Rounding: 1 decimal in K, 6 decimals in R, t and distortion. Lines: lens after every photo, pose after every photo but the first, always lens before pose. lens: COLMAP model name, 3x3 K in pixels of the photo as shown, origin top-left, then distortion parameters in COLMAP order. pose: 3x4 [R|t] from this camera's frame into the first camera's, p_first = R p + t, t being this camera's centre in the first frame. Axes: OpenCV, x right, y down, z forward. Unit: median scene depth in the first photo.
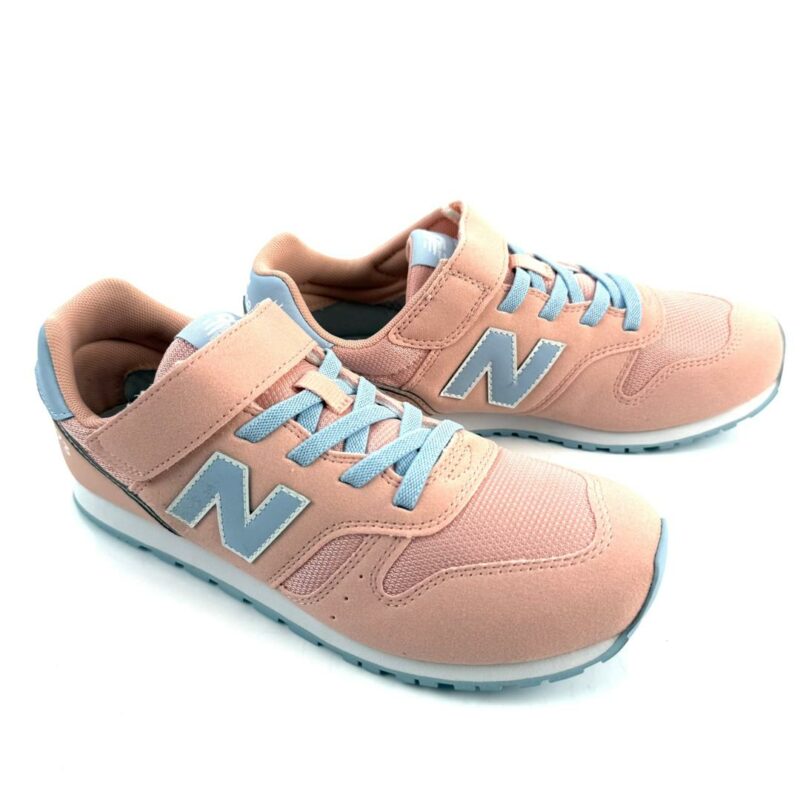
lens RADIAL K [[765.2, 0, 400.0], [0, 765.2, 400.0], [0, 0, 1]] dist [0.206773, -0.585153]
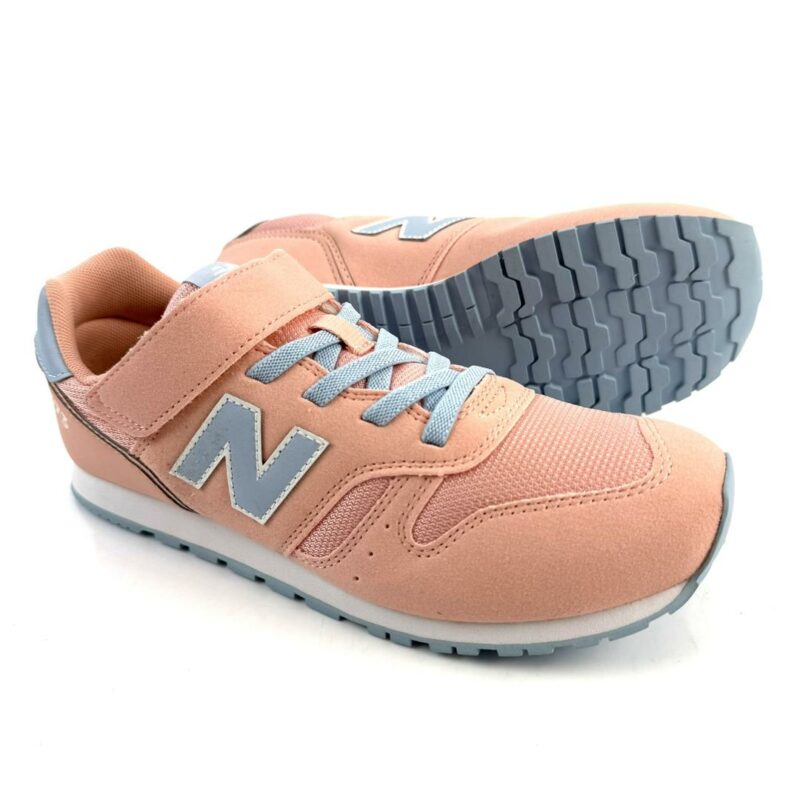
lens RADIAL K [[765.2, 0, 400.0], [0, 765.2, 400.0], [0, 0, 1]] dist [0.206773, -0.585153]
pose [[0.999597, -0.024292, -0.014721, -0.019339], [0.022145, 0.991042, -0.131704, 0.200458], [0.017788, 0.131325, 0.991180, 0.105128]]
